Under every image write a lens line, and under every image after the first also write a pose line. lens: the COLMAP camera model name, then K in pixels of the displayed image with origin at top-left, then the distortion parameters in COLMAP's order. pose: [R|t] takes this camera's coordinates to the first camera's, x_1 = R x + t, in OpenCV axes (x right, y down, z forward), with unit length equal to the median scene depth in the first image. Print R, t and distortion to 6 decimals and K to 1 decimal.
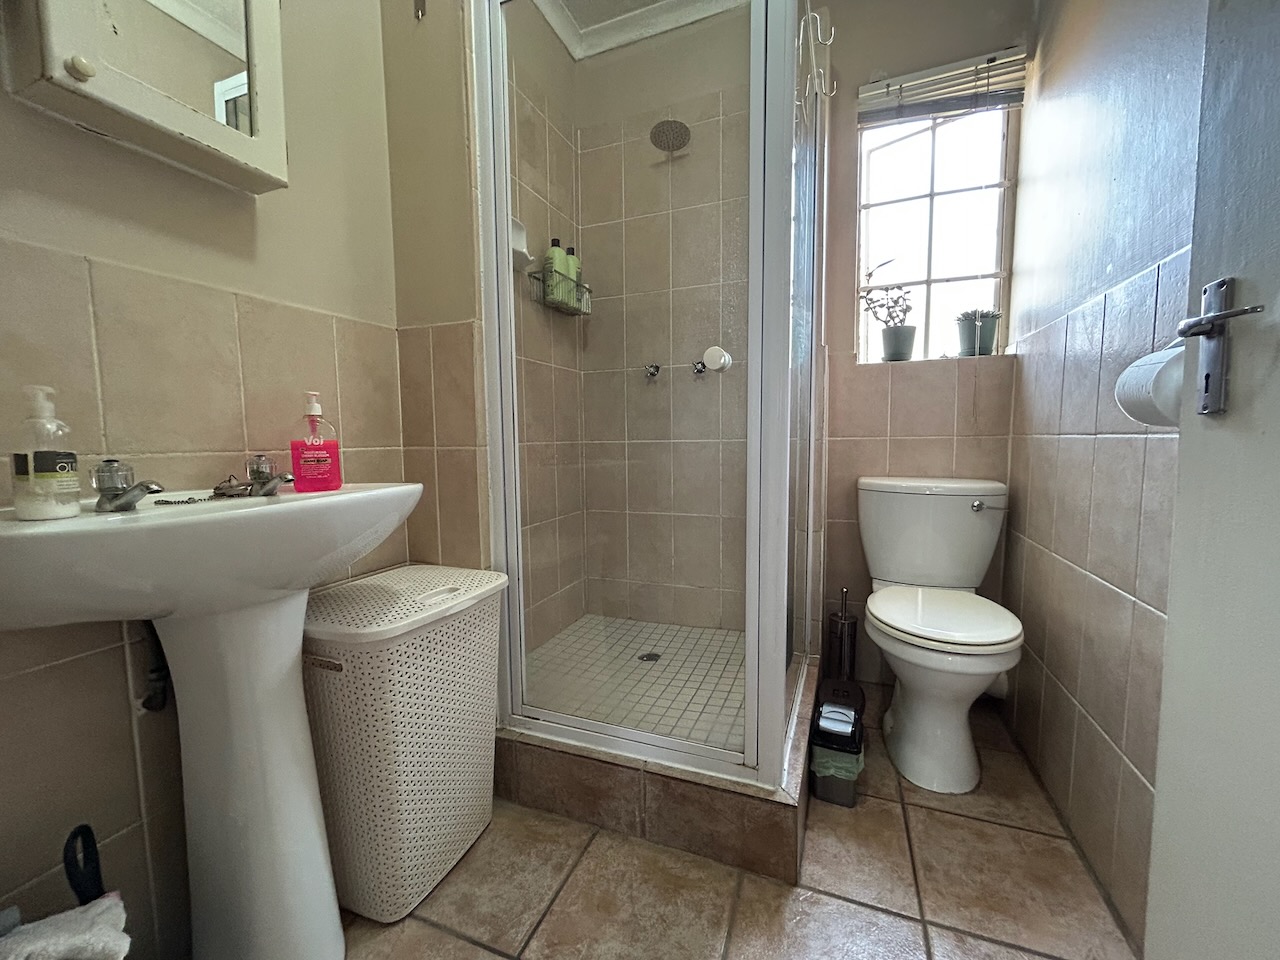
lens RADIAL K [[513.8, 0, 637.1], [0, 513.8, 484.3], [0, 0, 1]] dist [-0.004830, 0.001337]
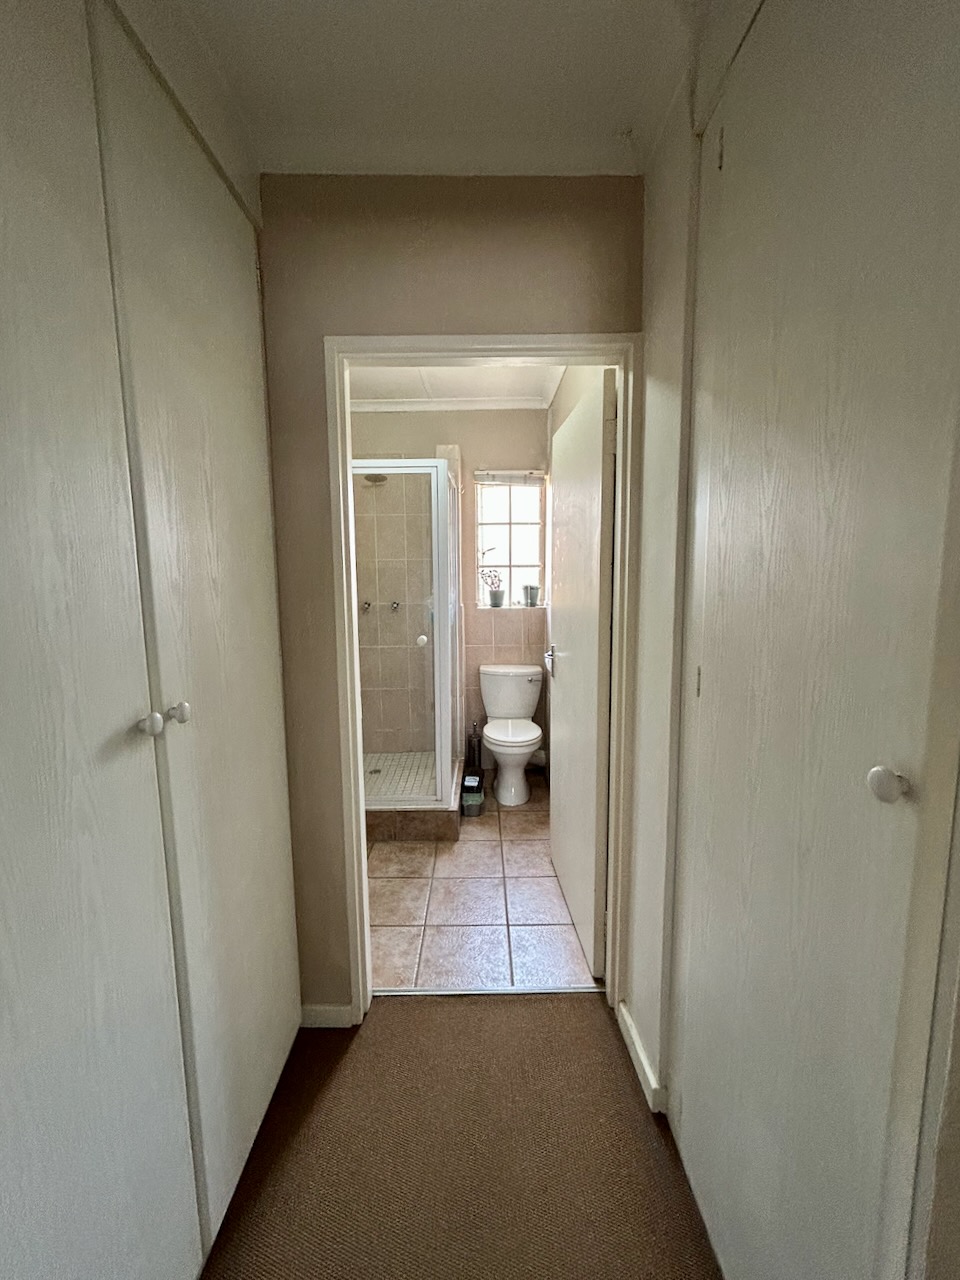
lens RADIAL K [[513.8, 0, 479.8], [0, 513.8, 636.8], [0, 0, 1]] dist [-0.004830, 0.001337]
pose [[0.928822, -0.041230, 0.368224, -0.383822], [0.027793, 0.998743, 0.041724, -0.275489], [-0.369482, -0.028520, 0.928800, -1.093370]]
